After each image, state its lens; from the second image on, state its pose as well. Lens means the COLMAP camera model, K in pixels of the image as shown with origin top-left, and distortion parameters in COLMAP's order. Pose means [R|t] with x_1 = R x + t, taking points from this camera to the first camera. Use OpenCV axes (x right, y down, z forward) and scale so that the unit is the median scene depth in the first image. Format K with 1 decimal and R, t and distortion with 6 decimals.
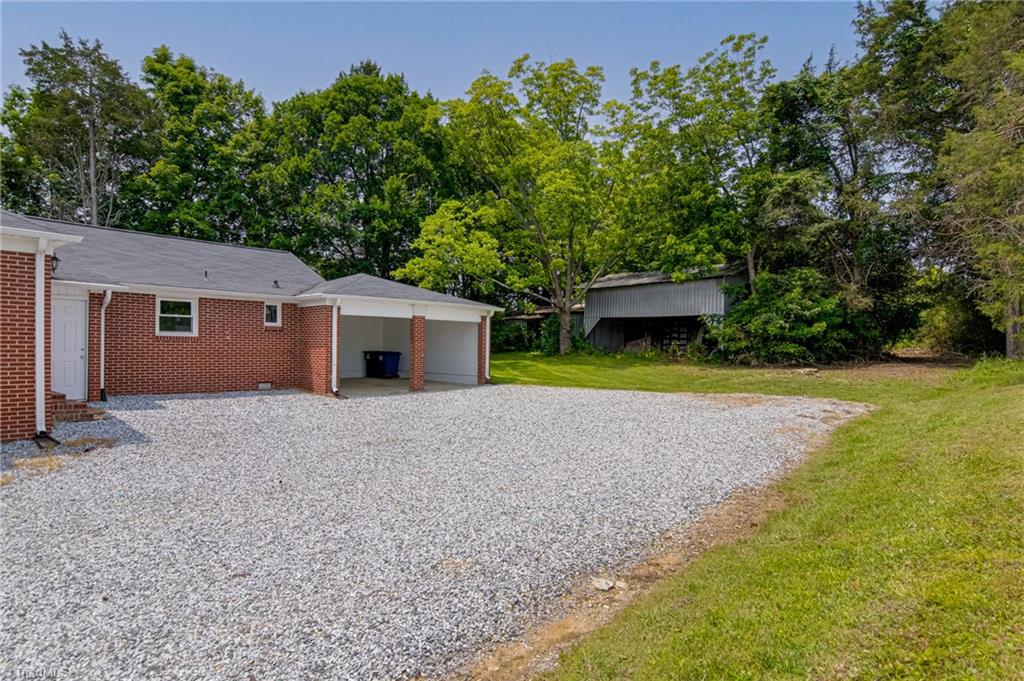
lens RADIAL K [[579.9, 0, 511.1], [0, 579.9, 353.6], [0, 0, 1]] dist [-0.019934, -0.000539]
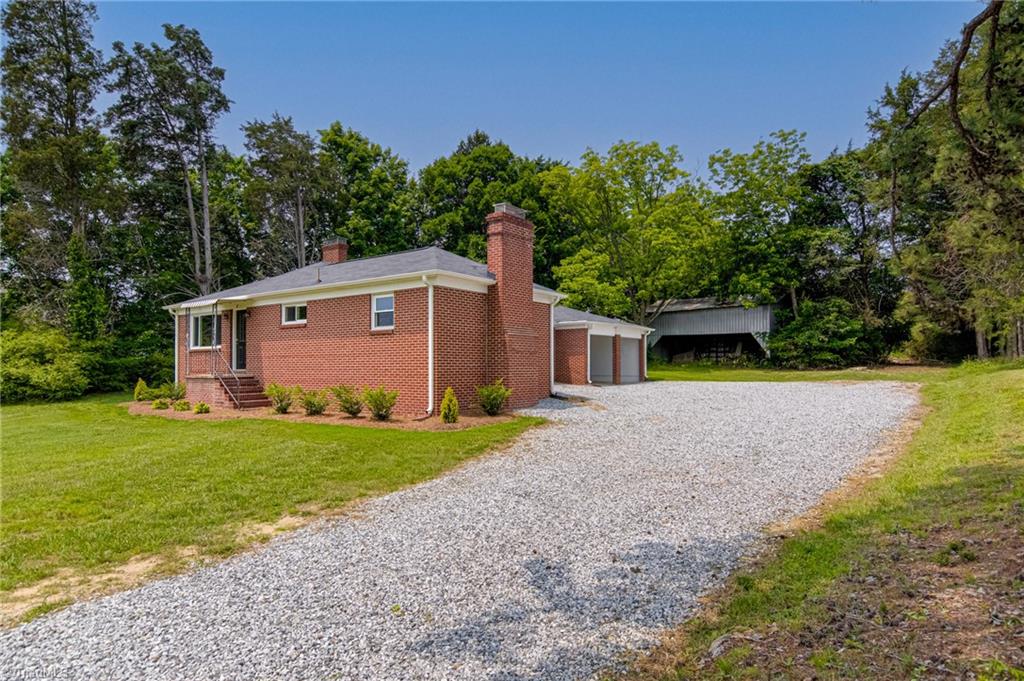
lens RADIAL K [[595.9, 0, 510.4], [0, 595.9, 350.7], [0, 0, 1]] dist [0.019025, -0.001249]
pose [[0.995347, -0.012211, 0.095575, -0.372581], [0.016190, 0.999029, -0.040976, 0.022681], [-0.094982, 0.042333, 0.994578, -0.323405]]
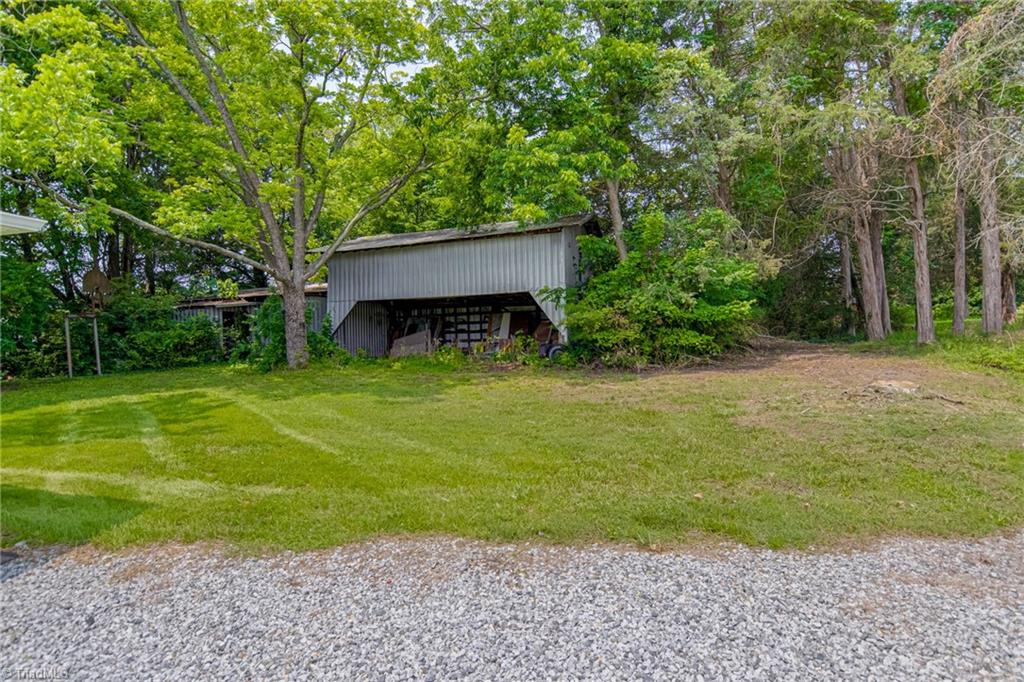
lens RADIAL K [[560.1, 0, 514.0], [0, 560.1, 338.8], [0, 0, 1]] dist [-0.004069, -0.000299]
pose [[0.883233, -0.041037, 0.467135, 0.031033], [0.050121, 0.998718, -0.007029, -0.012674], [-0.466247, 0.029622, 0.884158, 0.506043]]
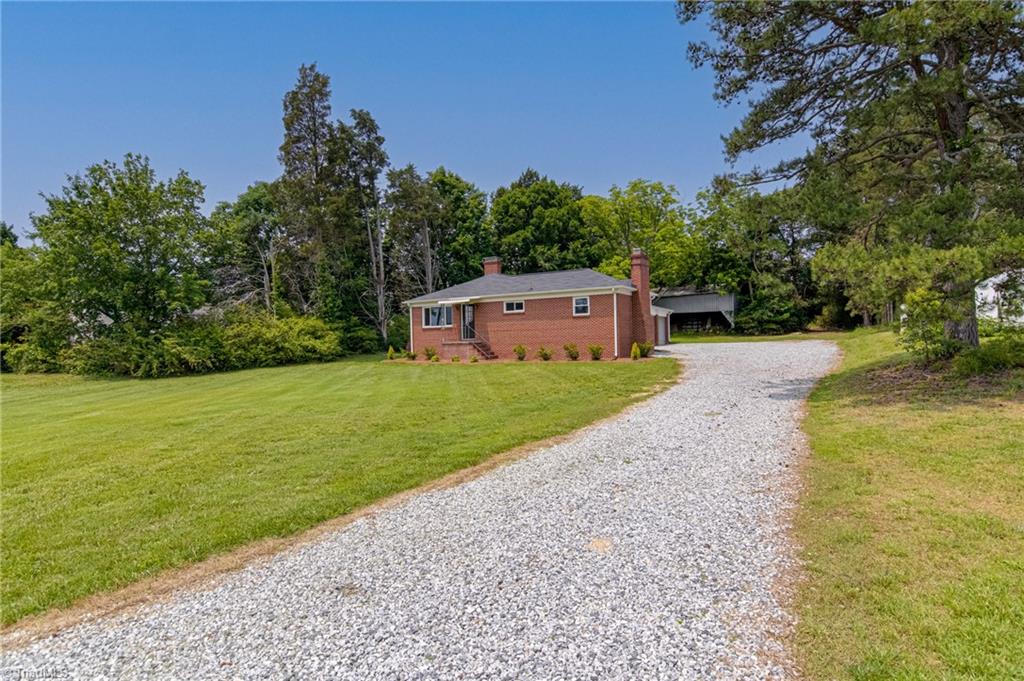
lens RADIAL K [[544.0, 0, 512.0], [0, 544.0, 340.5], [0, 0, 1]] dist [-0.003567, -0.000853]
pose [[0.981966, -0.032653, 0.186214, -0.747100], [0.035689, 0.999279, -0.012977, 0.031837], [-0.185656, 0.019389, 0.982424, -0.698928]]
